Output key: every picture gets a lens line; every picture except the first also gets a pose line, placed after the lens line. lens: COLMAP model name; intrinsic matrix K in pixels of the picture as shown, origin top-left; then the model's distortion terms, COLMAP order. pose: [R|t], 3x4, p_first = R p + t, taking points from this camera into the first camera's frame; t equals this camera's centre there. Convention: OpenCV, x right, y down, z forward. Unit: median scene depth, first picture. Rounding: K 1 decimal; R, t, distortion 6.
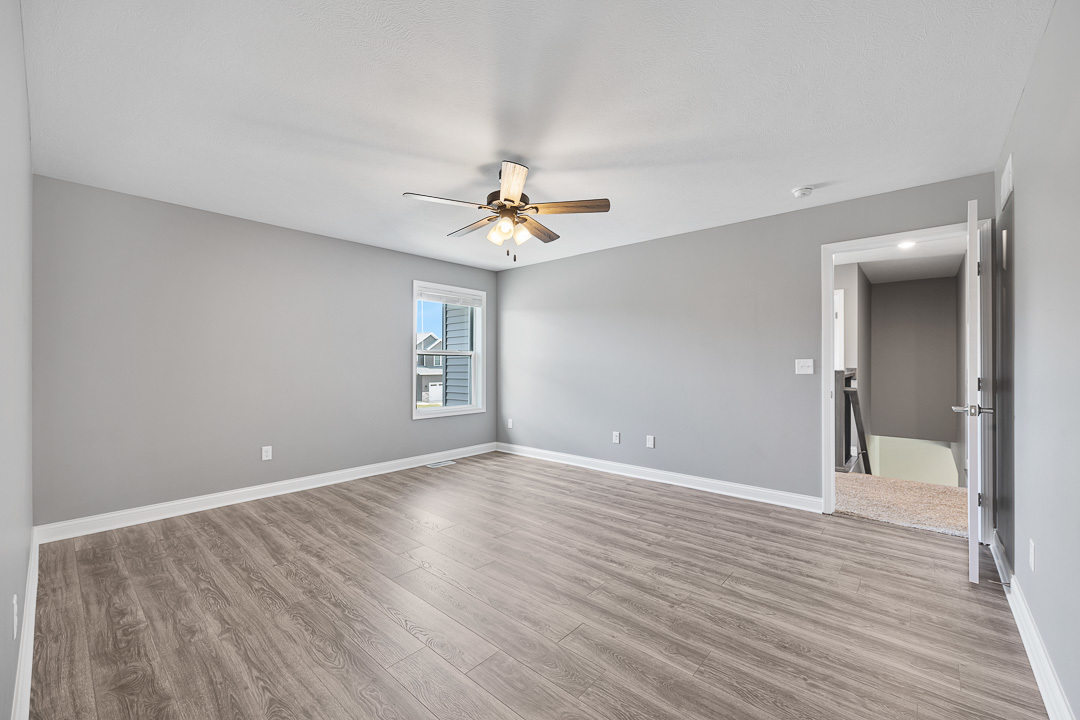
lens RADIAL K [[439.5, 0, 541.7], [0, 439.5, 361.0], [0, 0, 1]] dist [0.000512, 0.000099]
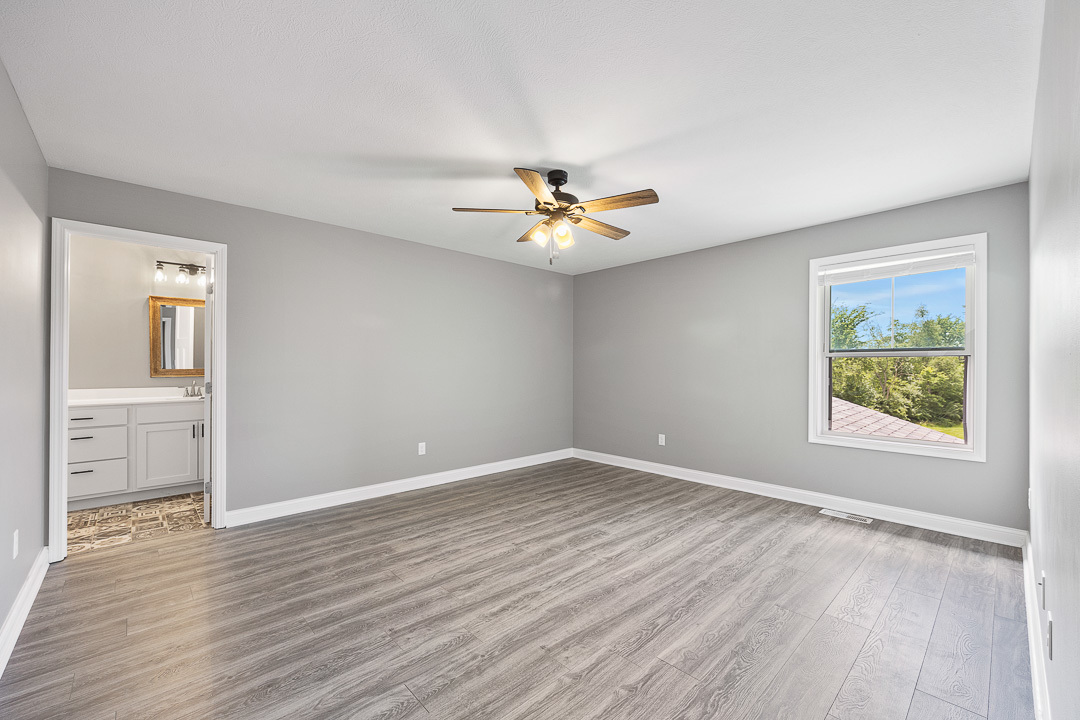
lens RADIAL K [[439.5, 0, 541.7], [0, 439.5, 361.0], [0, 0, 1]] dist [0.000512, 0.000099]
pose [[-0.105882, -0.014047, -0.994279, 1.093084], [0.005477, 0.999877, -0.014710, 0.000201], [0.994364, -0.007003, -0.105792, 1.292862]]
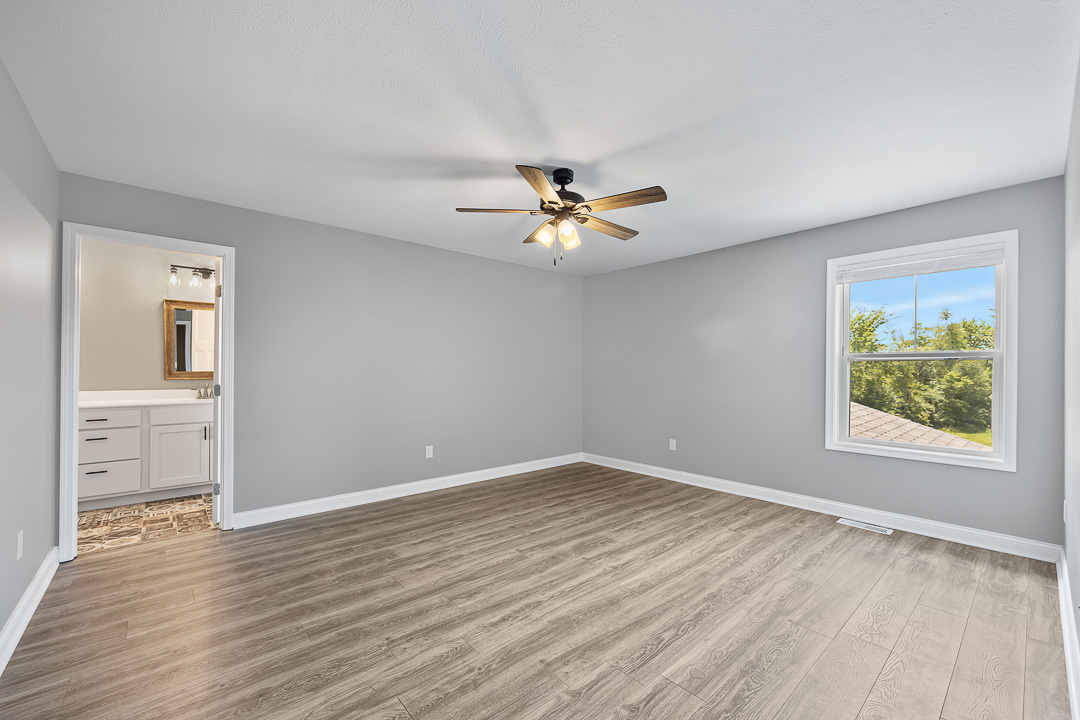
lens RADIAL K [[437.0, 0, 541.1], [0, 437.0, 364.9], [0, 0, 1]] dist [0.000389, 0.000086]
pose [[-0.138570, -0.013066, -0.990266, 1.056516], [0.003051, 0.999903, -0.013620, 0.000075], [0.990348, -0.004909, -0.138517, 1.313708]]
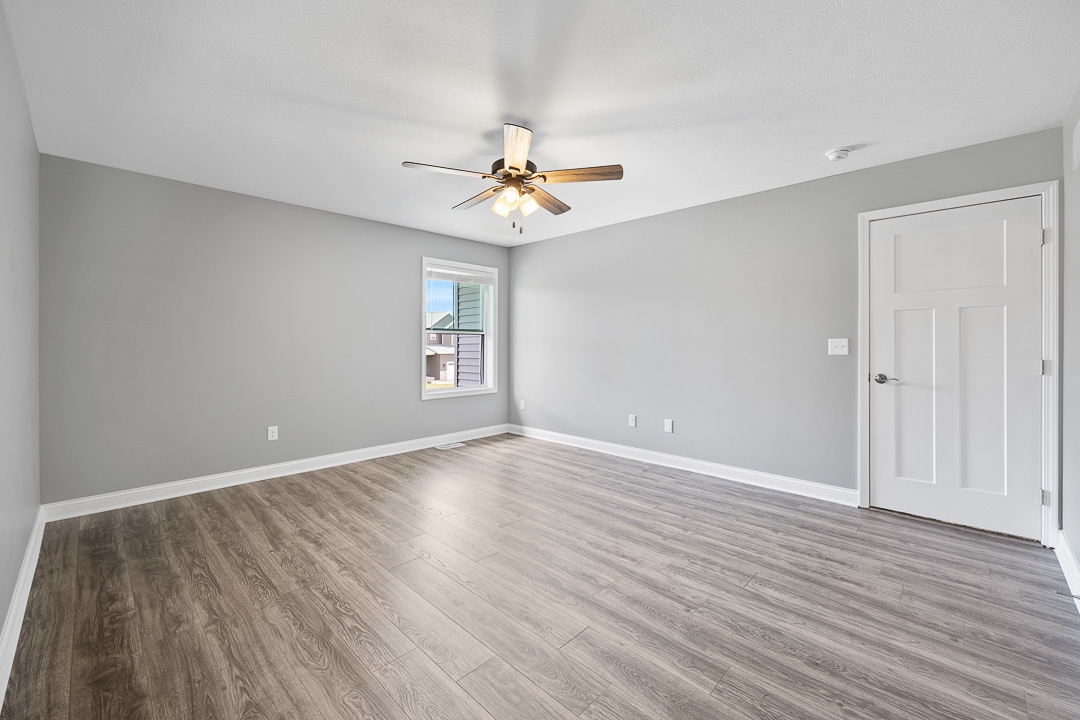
lens RADIAL K [[444.2, 0, 537.2], [0, 444.2, 343.5], [0, 0, 1]] dist [0.000092, 0.000022]
pose [[0.998603, 0.002049, -0.052804, 0.029684], [-0.001654, 0.999970, 0.007523, 0.000026], [0.052818, -0.007425, 0.998577, 0.064375]]
